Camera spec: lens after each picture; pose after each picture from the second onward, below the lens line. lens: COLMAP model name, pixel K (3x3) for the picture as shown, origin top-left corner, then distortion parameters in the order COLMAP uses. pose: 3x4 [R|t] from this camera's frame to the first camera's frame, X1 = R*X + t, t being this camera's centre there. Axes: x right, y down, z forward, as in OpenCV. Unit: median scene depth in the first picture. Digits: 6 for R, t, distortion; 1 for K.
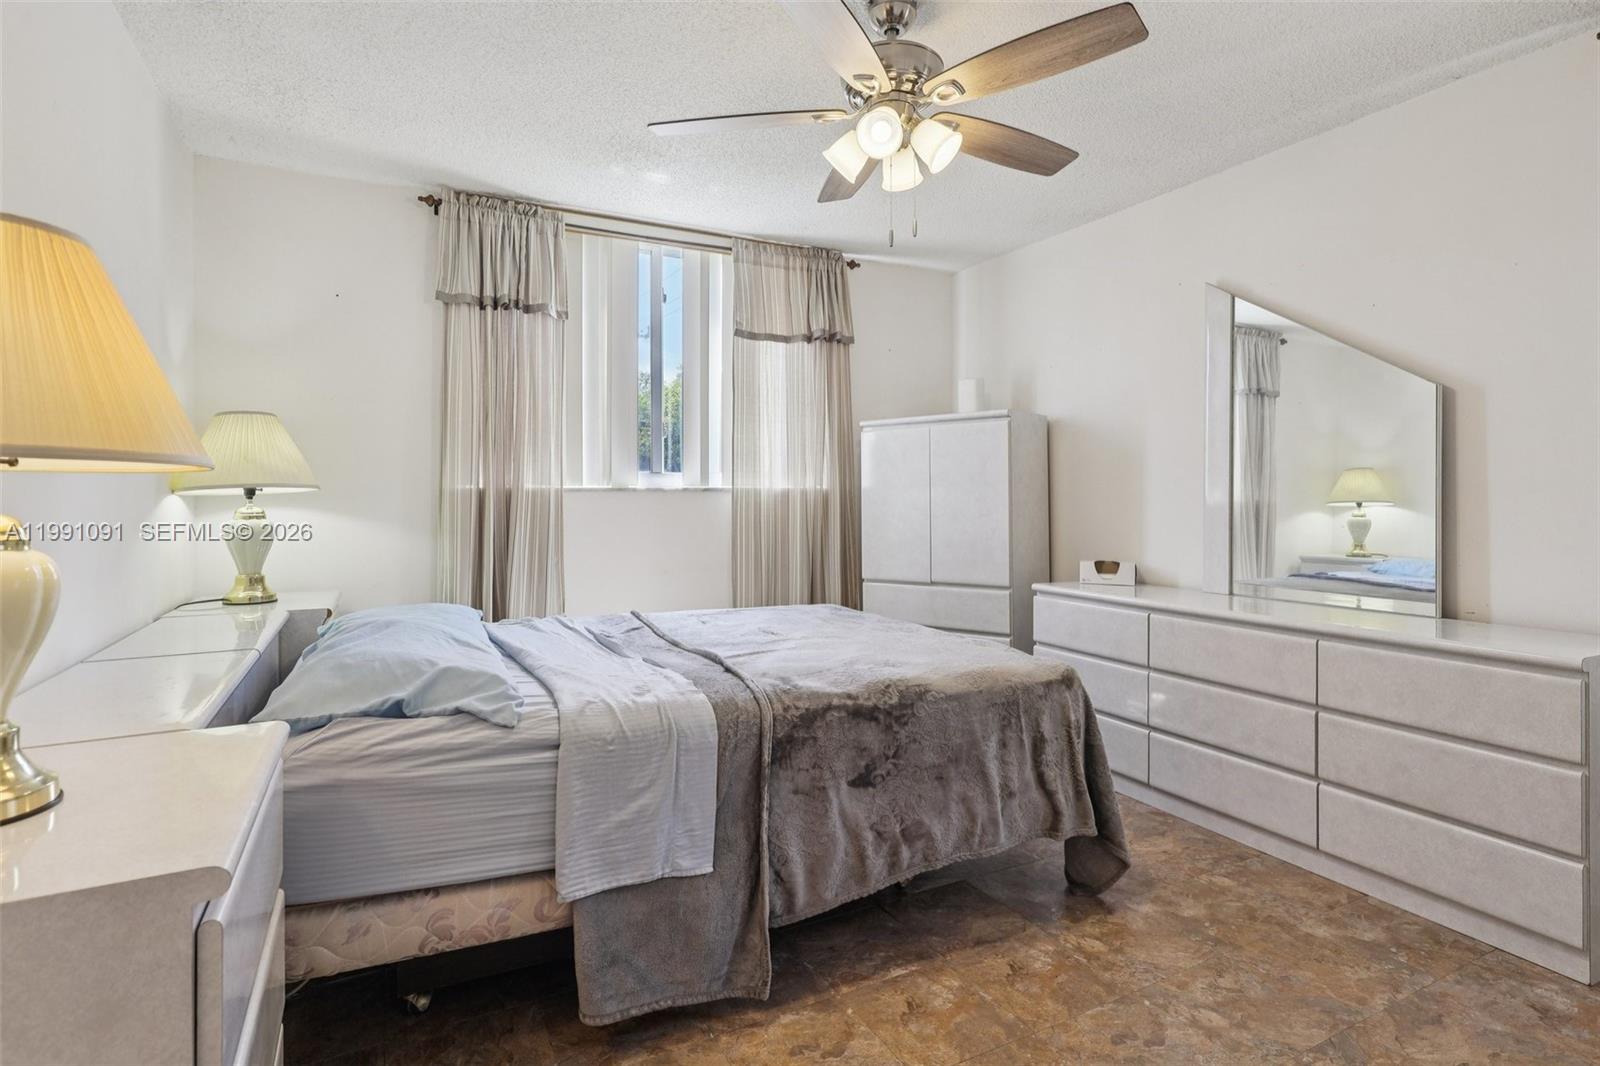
lens RADIAL K [[807.1, 0, 802.3], [0, 807.1, 501.5], [0, 0, 1]] dist [0.000402, 0.000034]
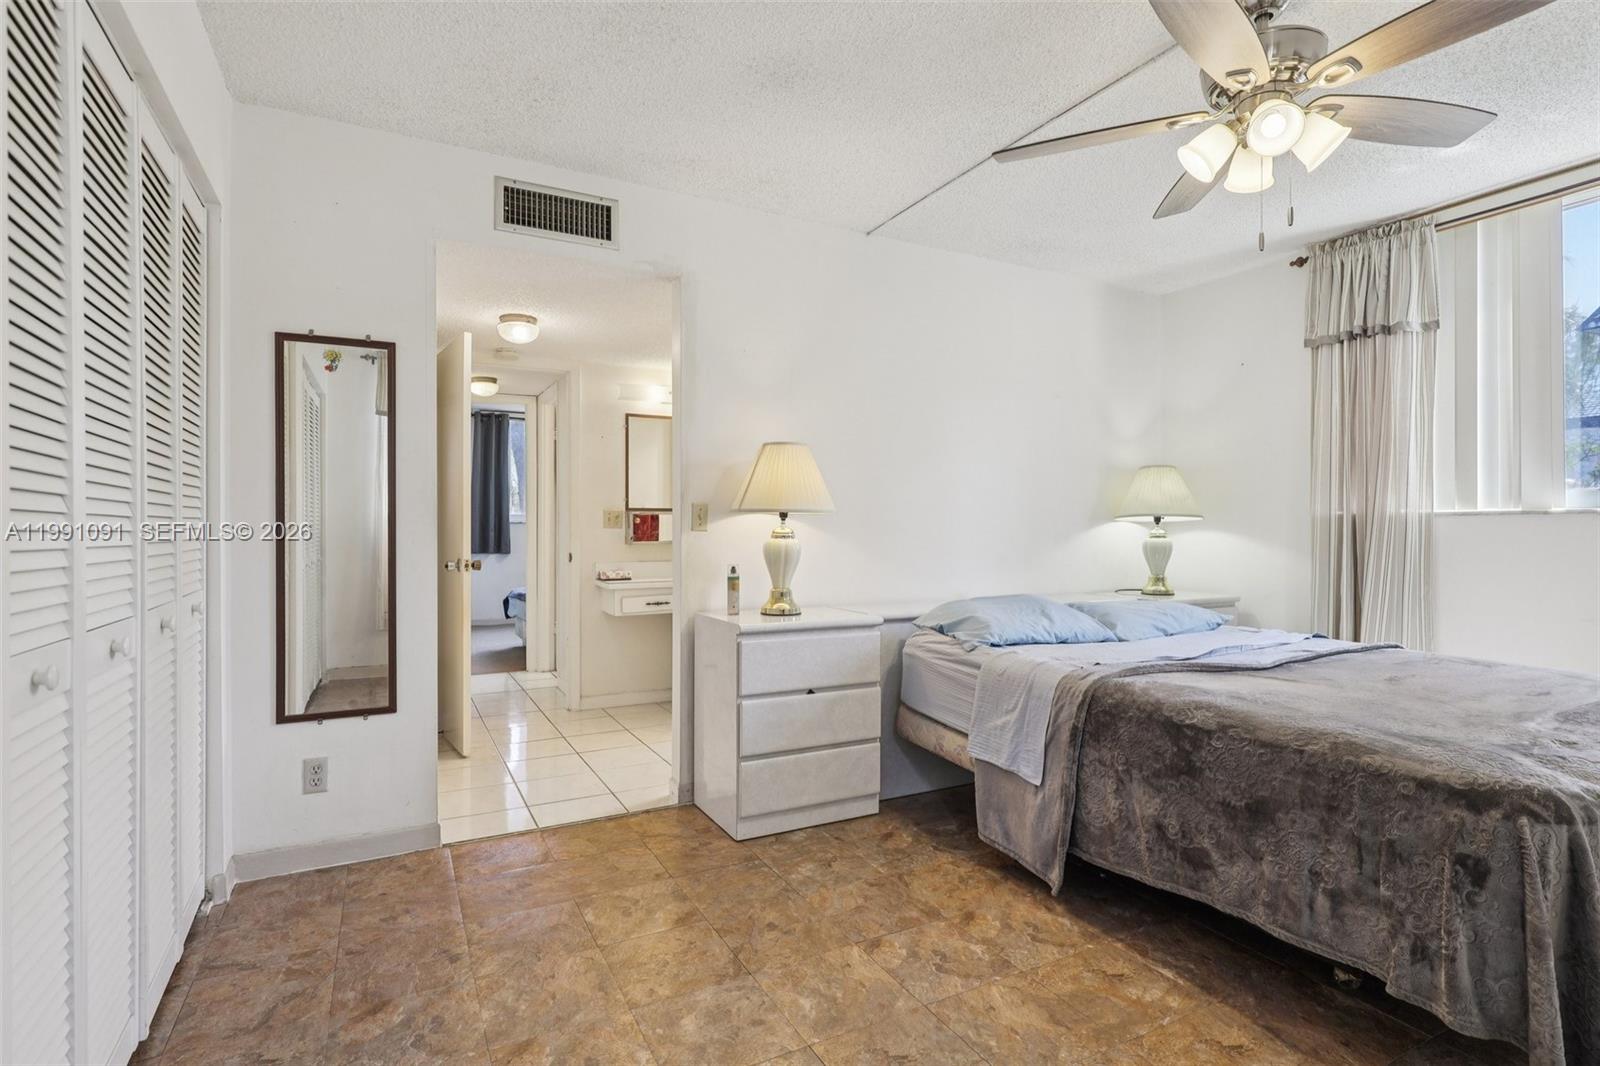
lens RADIAL K [[798.8, 0, 801.5], [0, 798.8, 526.9], [0, 0, 1]] dist [-0.000346, -0.000326]
pose [[-0.006030, 0.002355, -0.999979, 0.787365], [-0.004393, 0.999988, 0.002381, 0.001371], [0.999972, 0.004407, -0.006019, 0.358596]]
